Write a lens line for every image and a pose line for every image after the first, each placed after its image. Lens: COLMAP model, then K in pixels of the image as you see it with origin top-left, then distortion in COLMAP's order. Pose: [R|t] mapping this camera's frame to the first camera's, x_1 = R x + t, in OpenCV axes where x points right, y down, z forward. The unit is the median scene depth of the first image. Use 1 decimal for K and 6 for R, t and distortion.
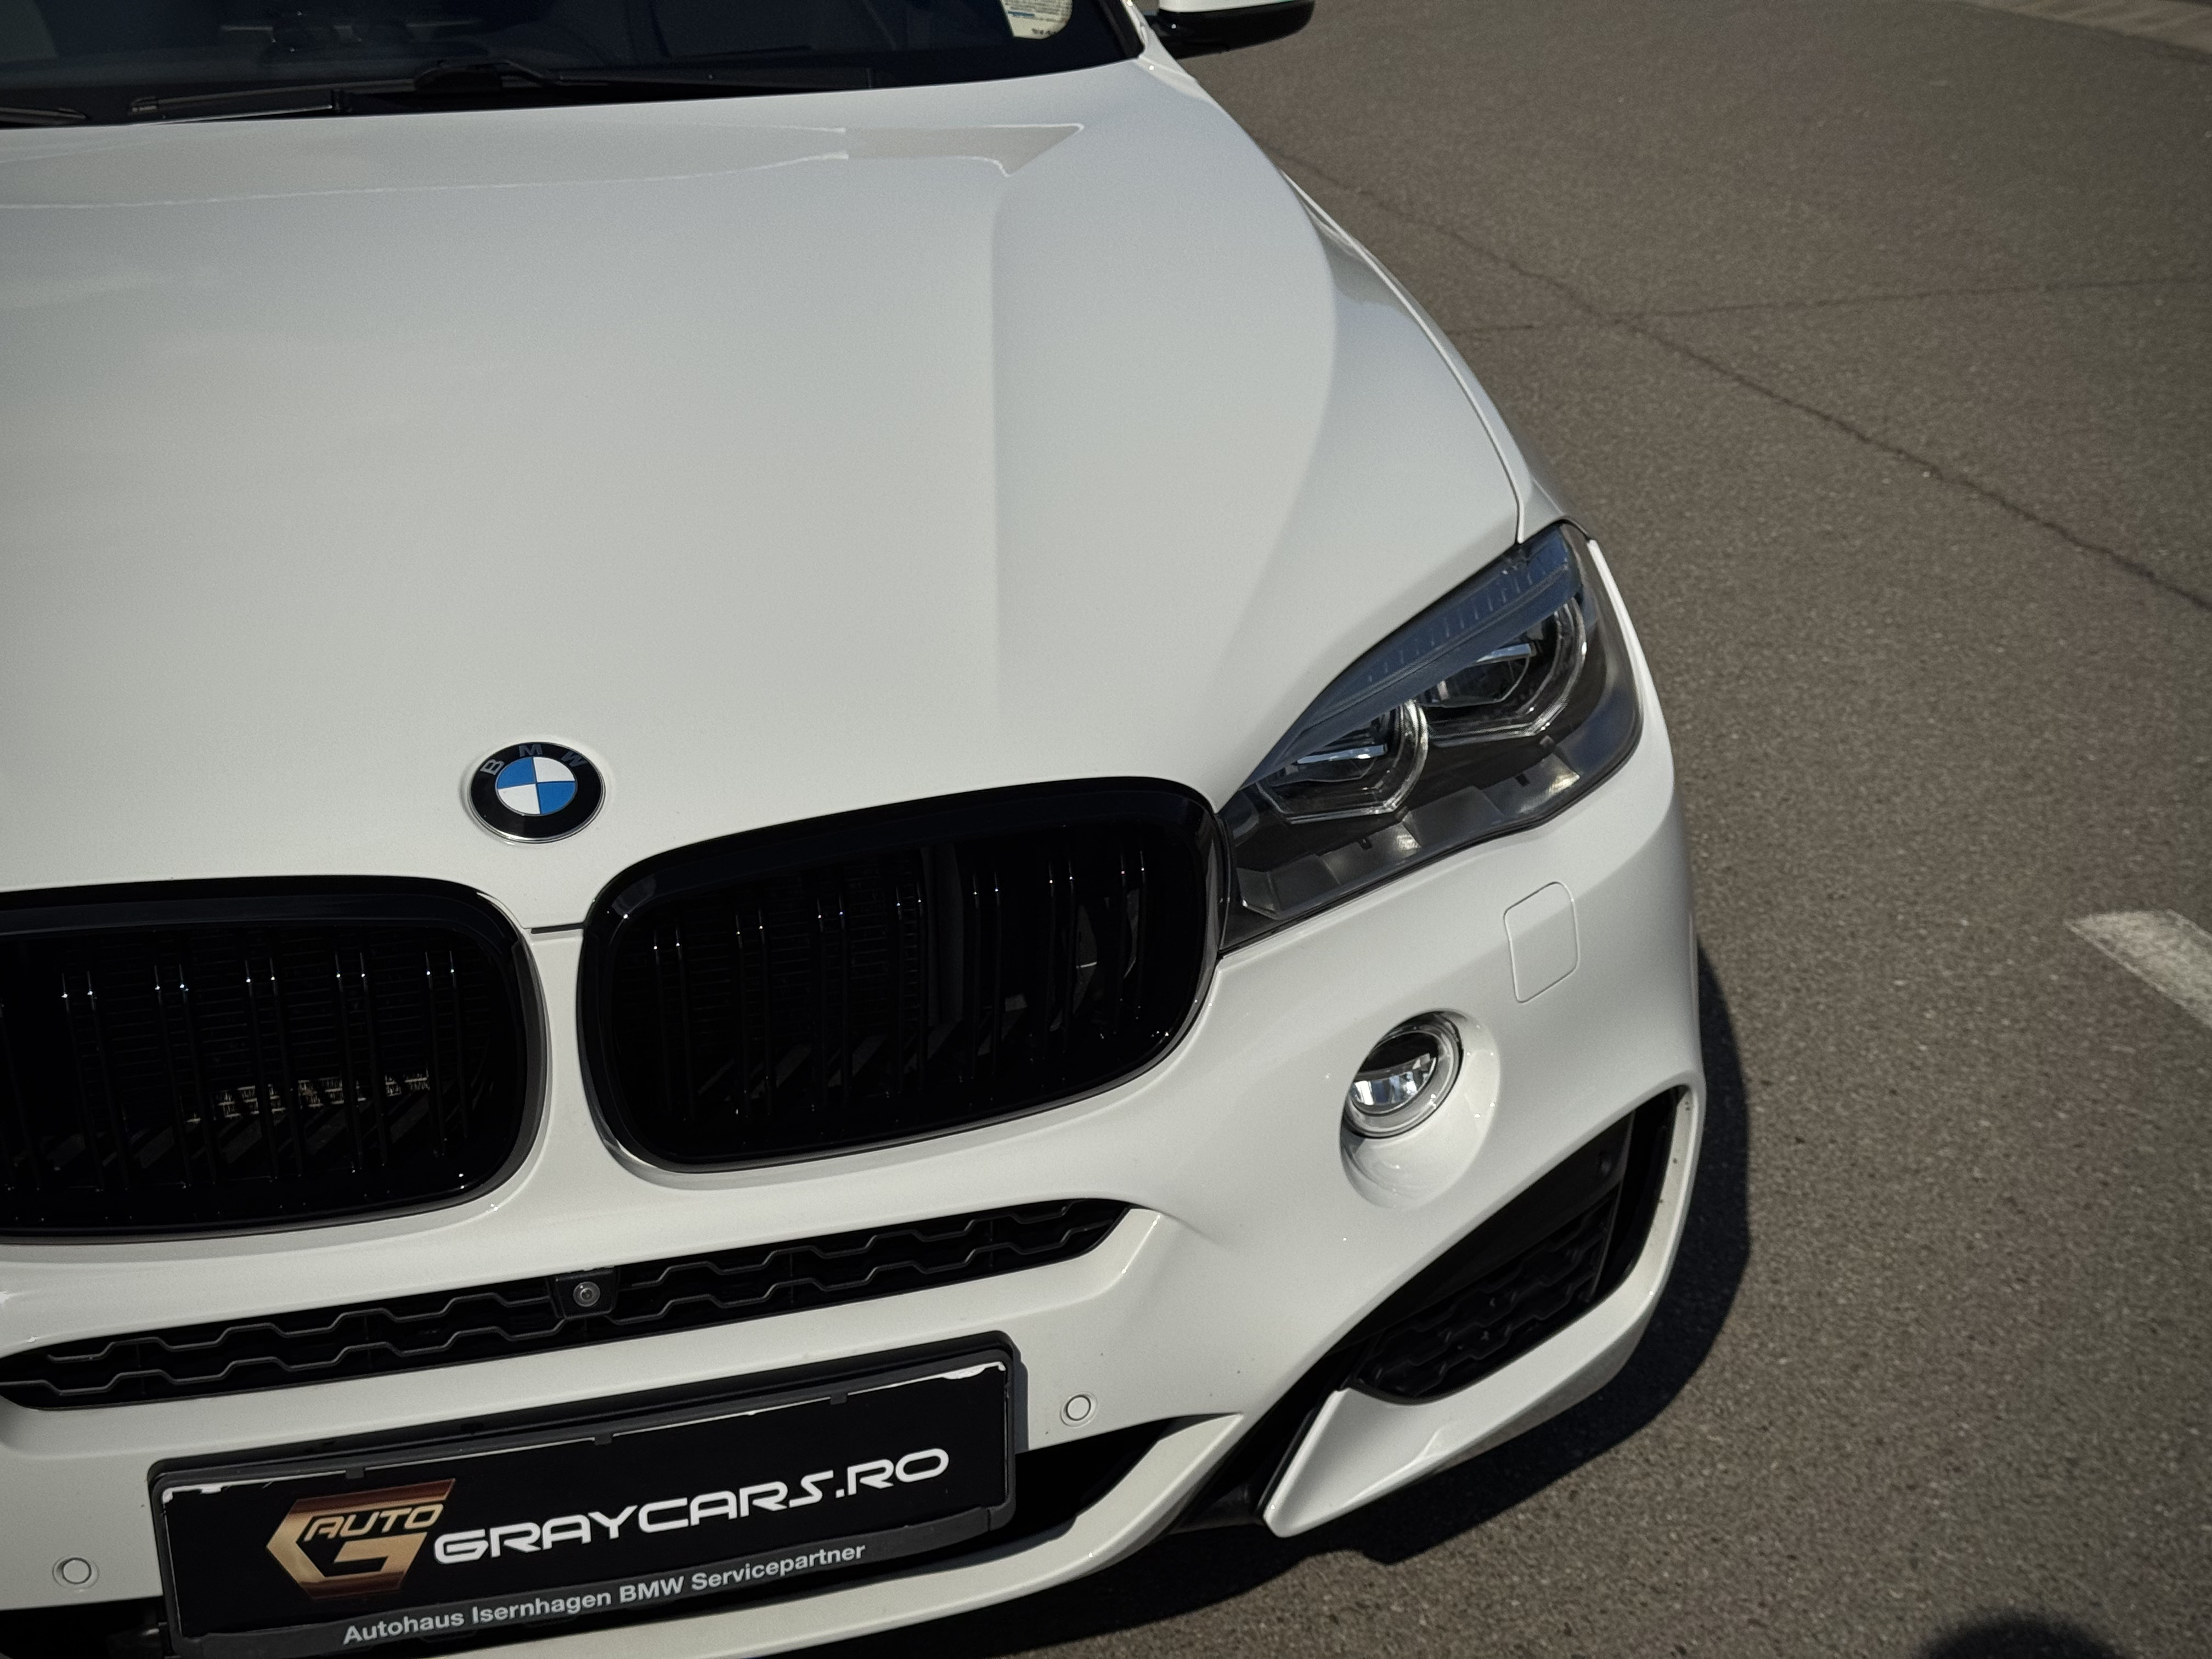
lens RADIAL K [[3103.5, 0, 1102.6], [0, 3103.5, 814.9], [0, 0, 1]] dist [0.180256, -0.398670]
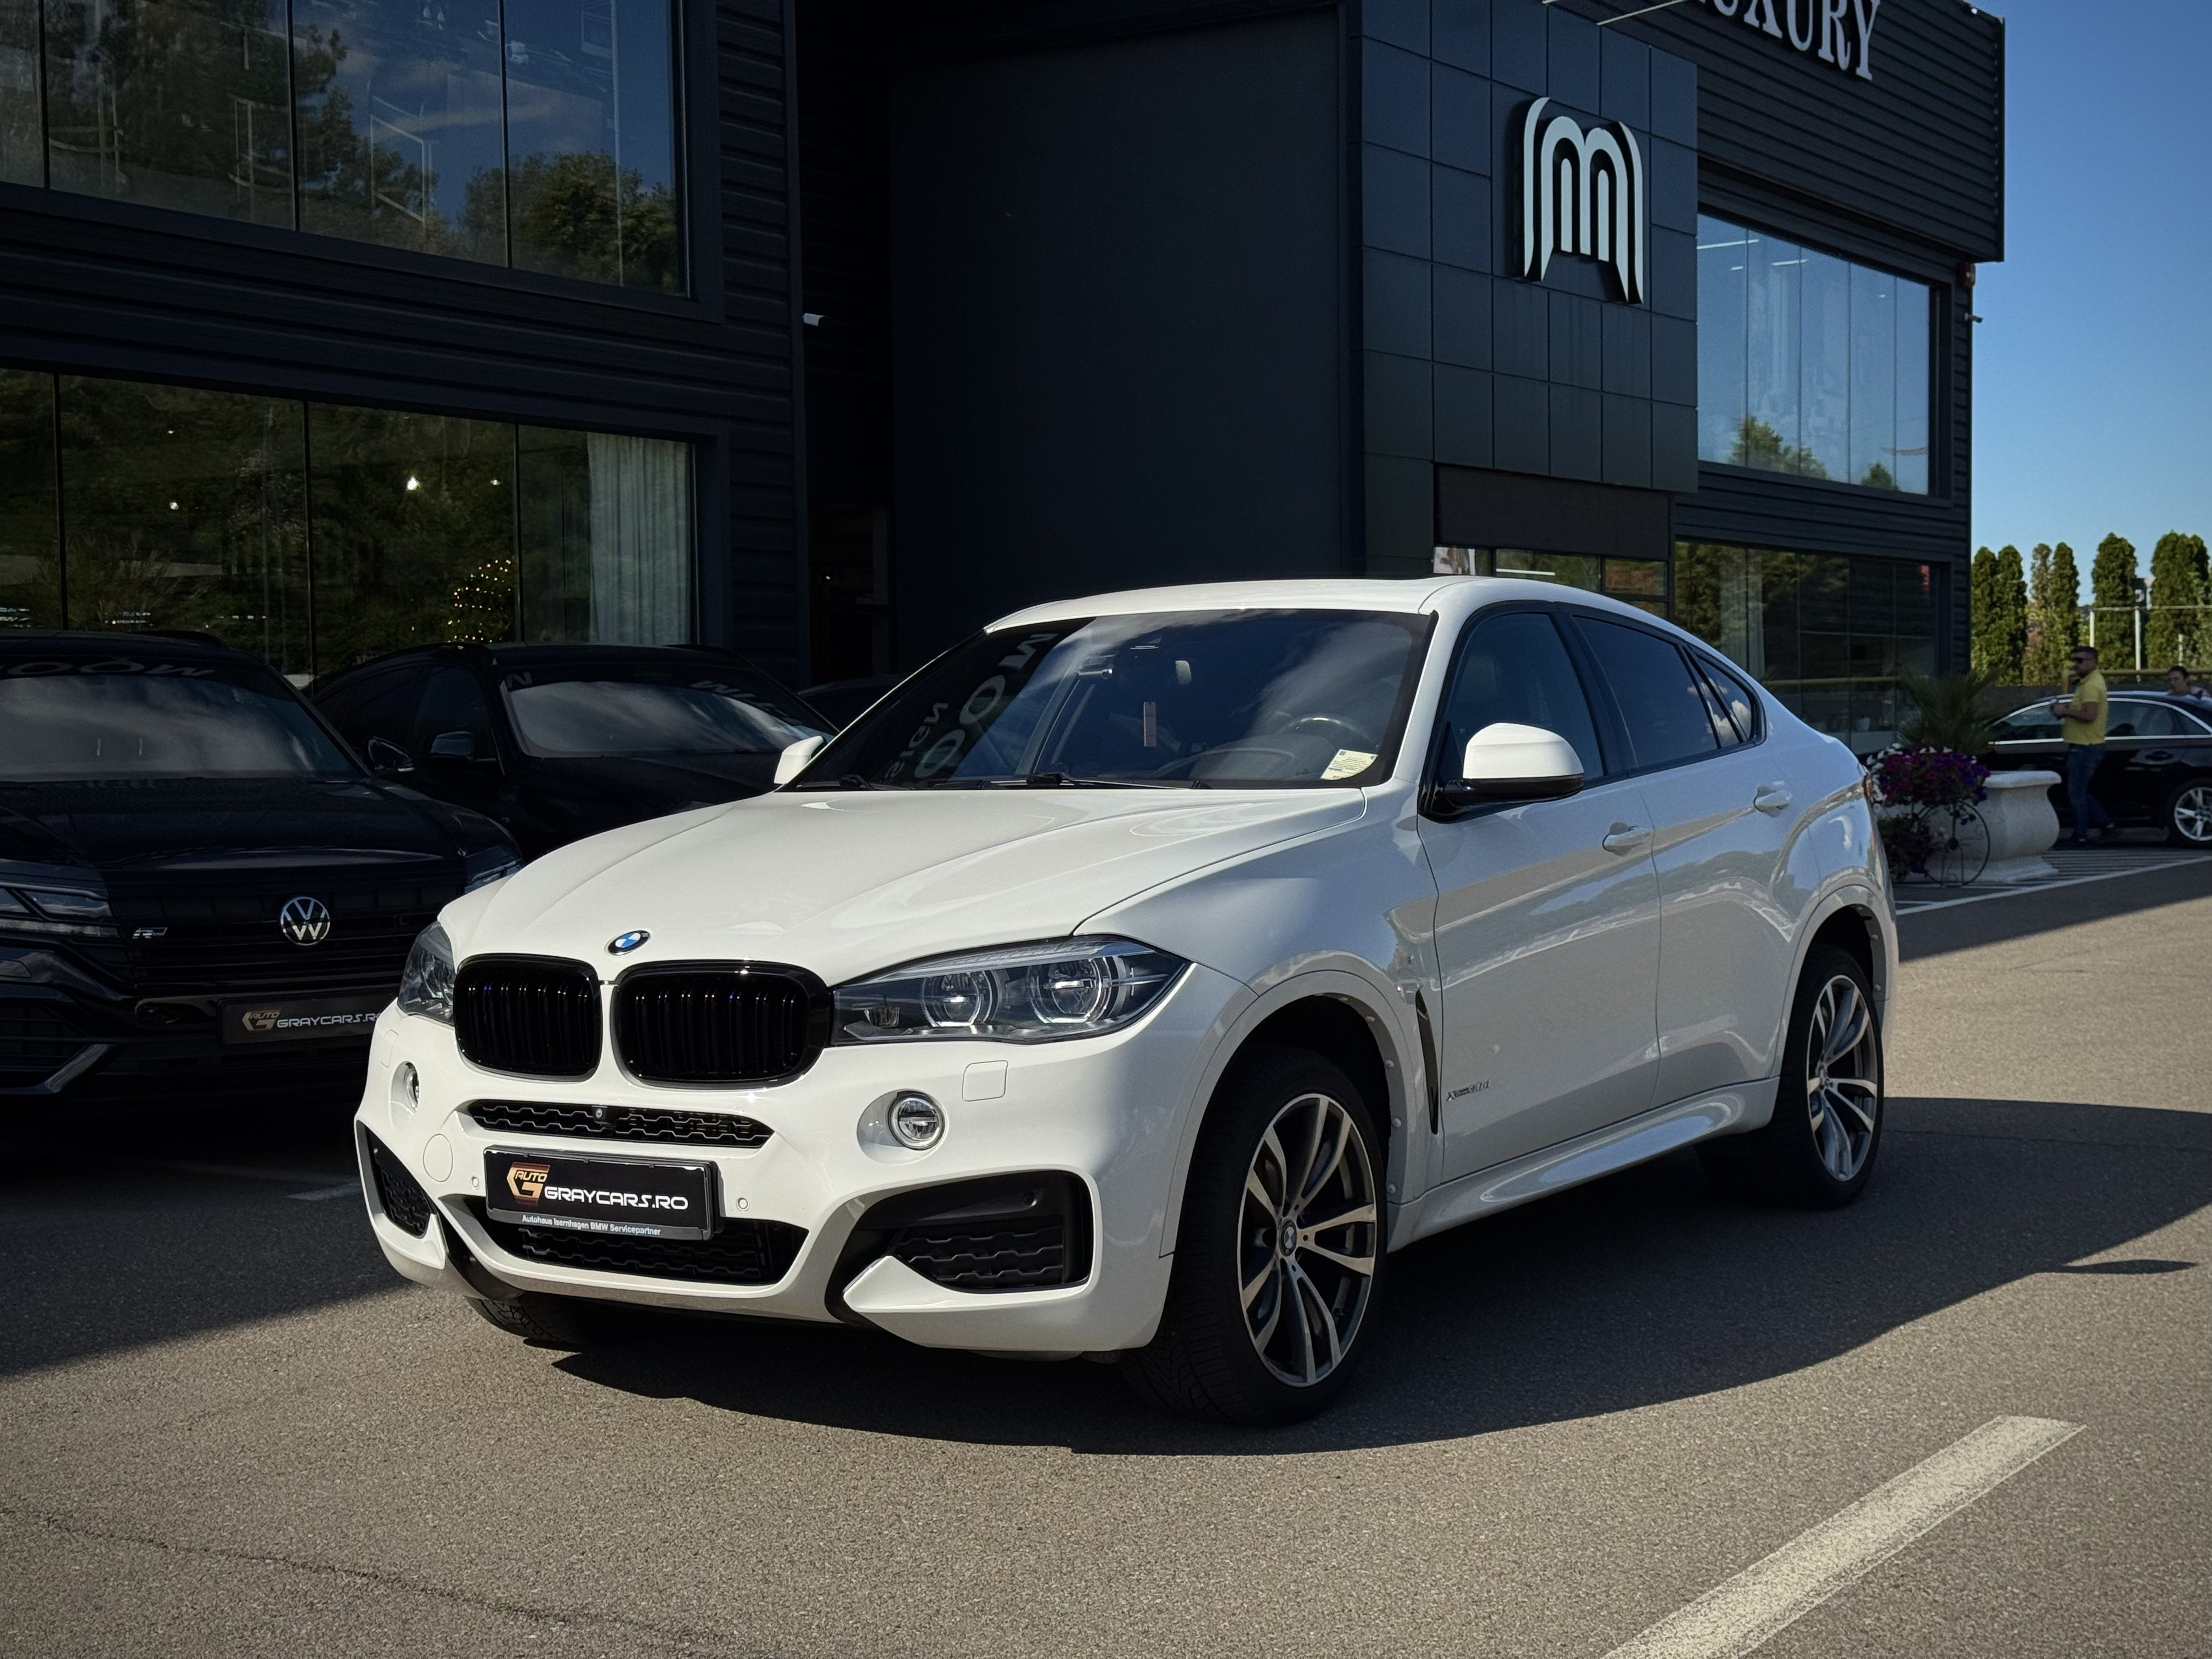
lens RADIAL K [[3103.5, 0, 1102.6], [0, 3103.5, 814.9], [0, 0, 1]] dist [0.180256, -0.398670]
pose [[0.675112, 0.024004, -0.737324, 1.793759], [-0.253584, 0.946118, -0.201386, 0.280071], [0.692761, 0.322932, 0.644823, -0.499183]]
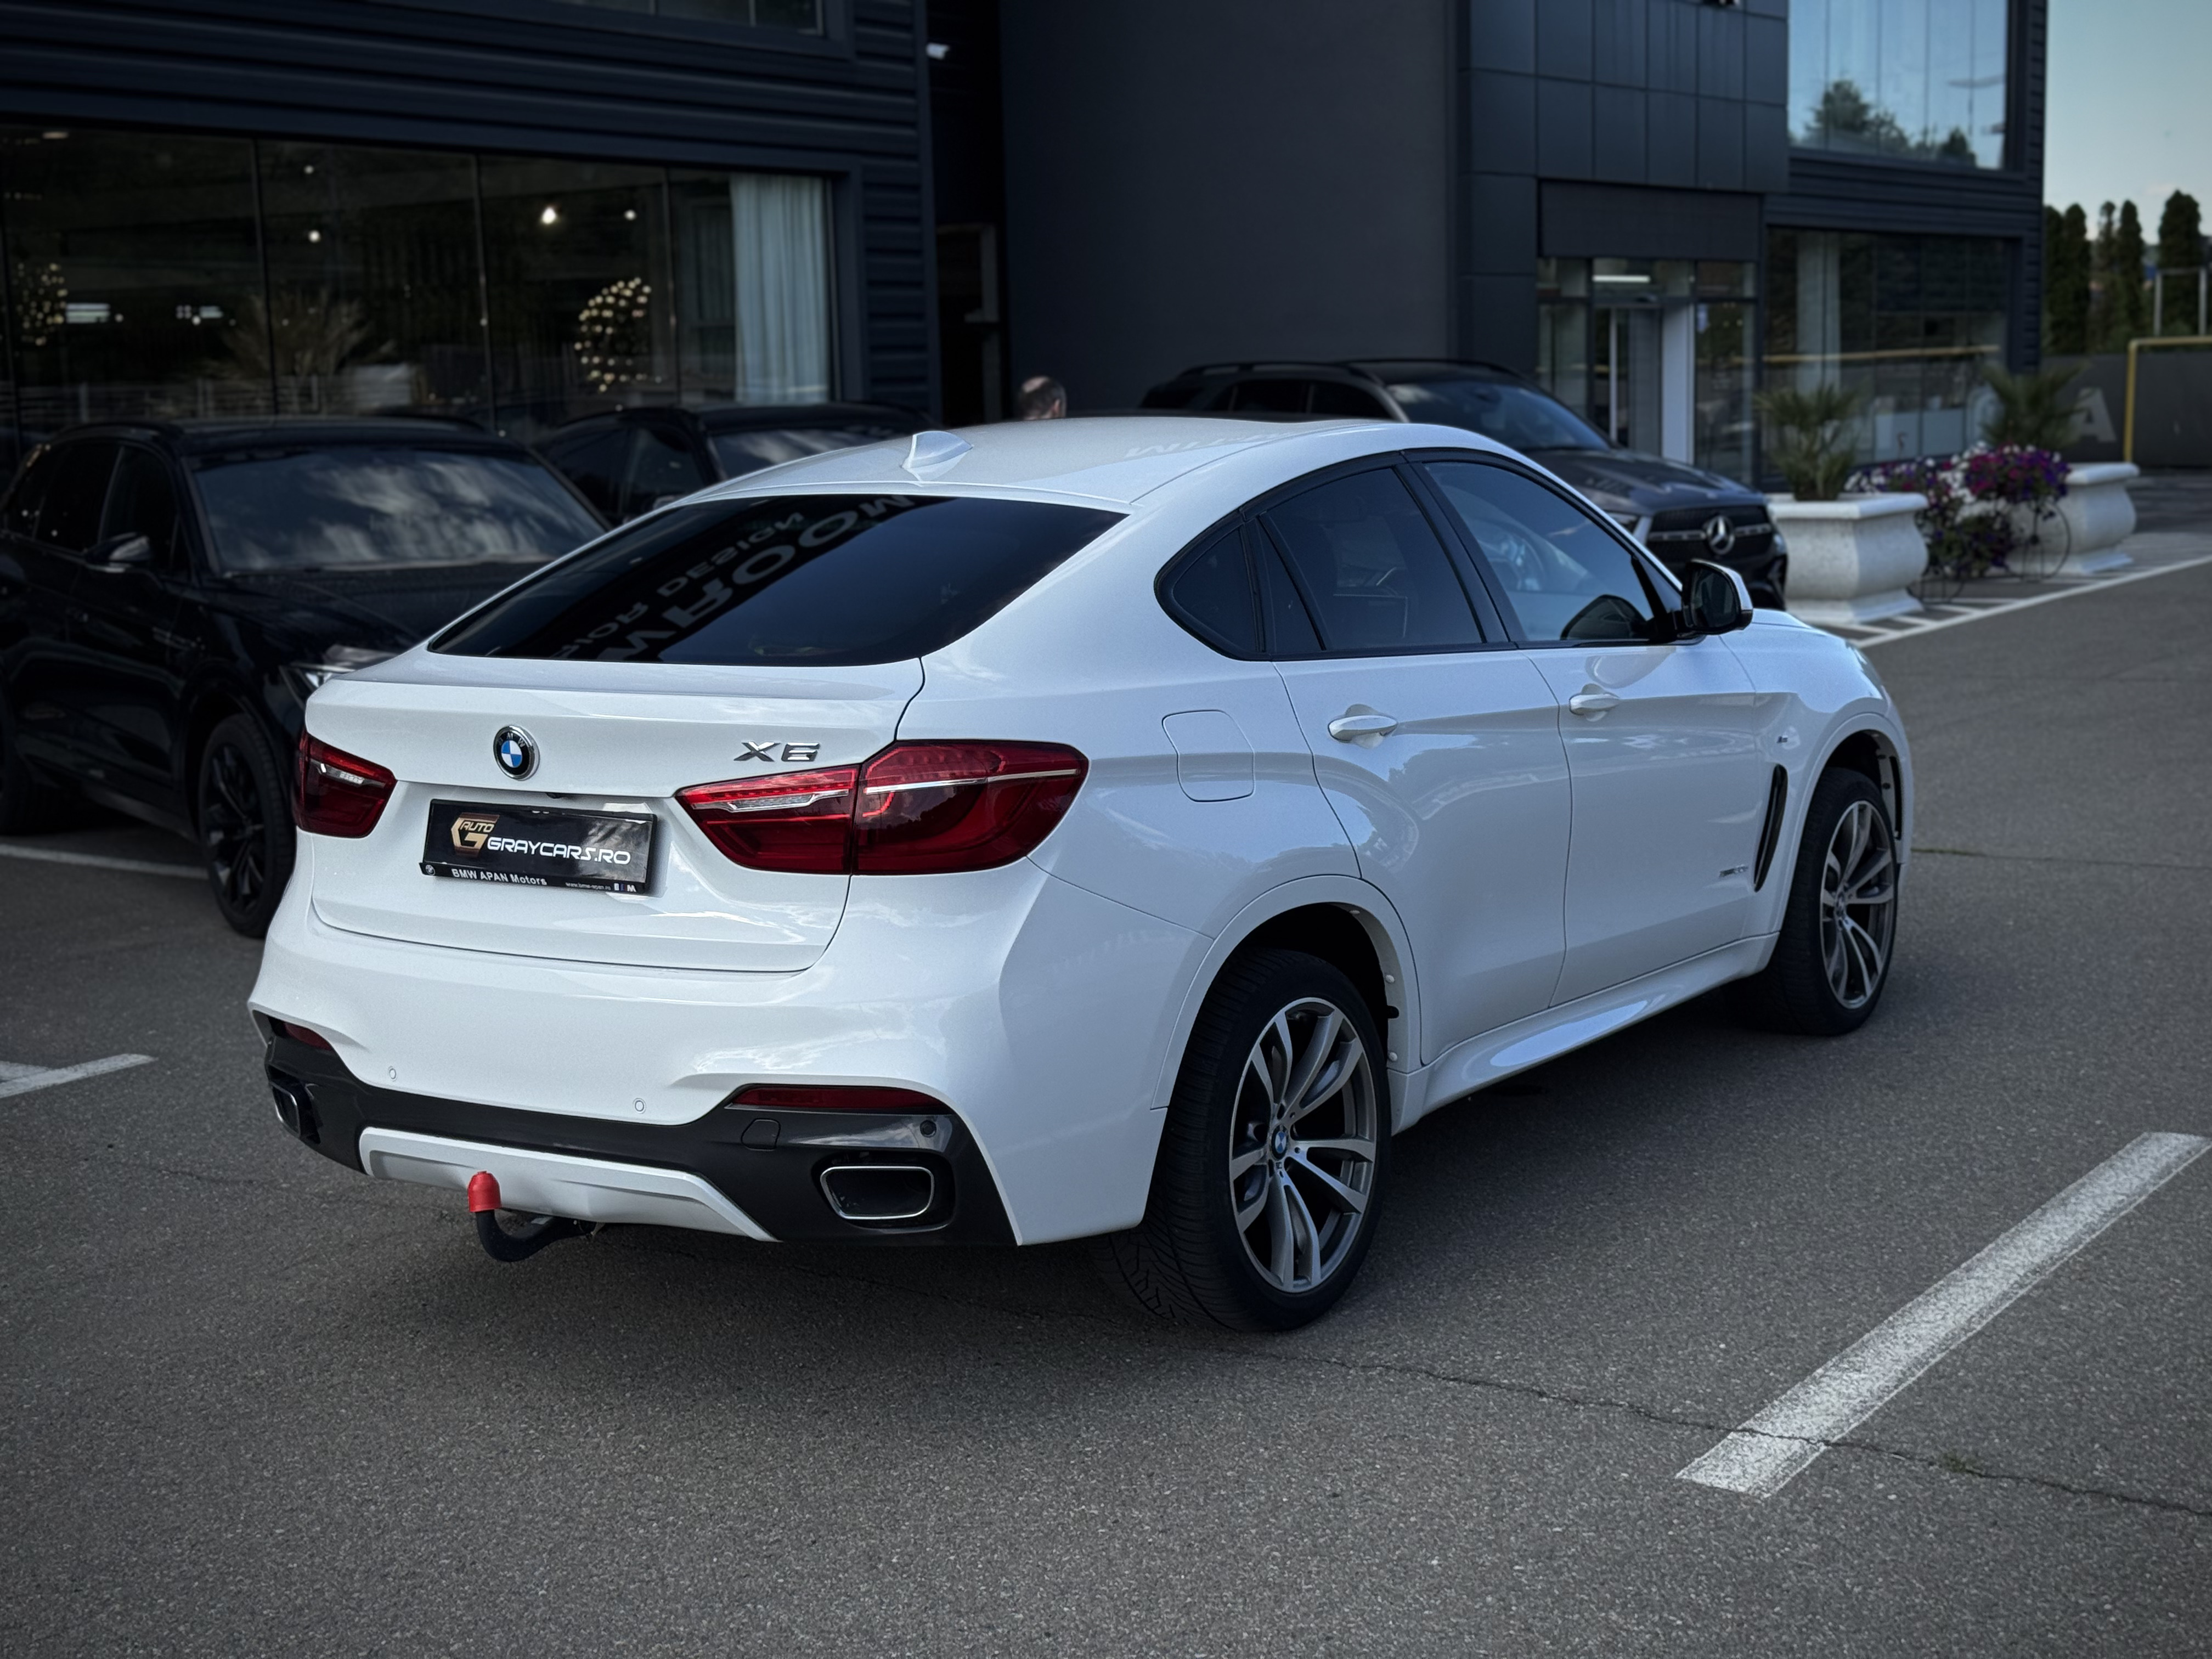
lens RADIAL K [[3133.4, 0, 1106.0], [0, 3133.4, 829.5], [0, 0, 1]] dist [0.190968, -0.505192]
pose [[0.670068, 0.098102, -0.735789, 1.982788], [-0.241726, 0.966036, -0.091335, 0.286166], [0.701839, 0.239060, 0.671024, -1.034002]]
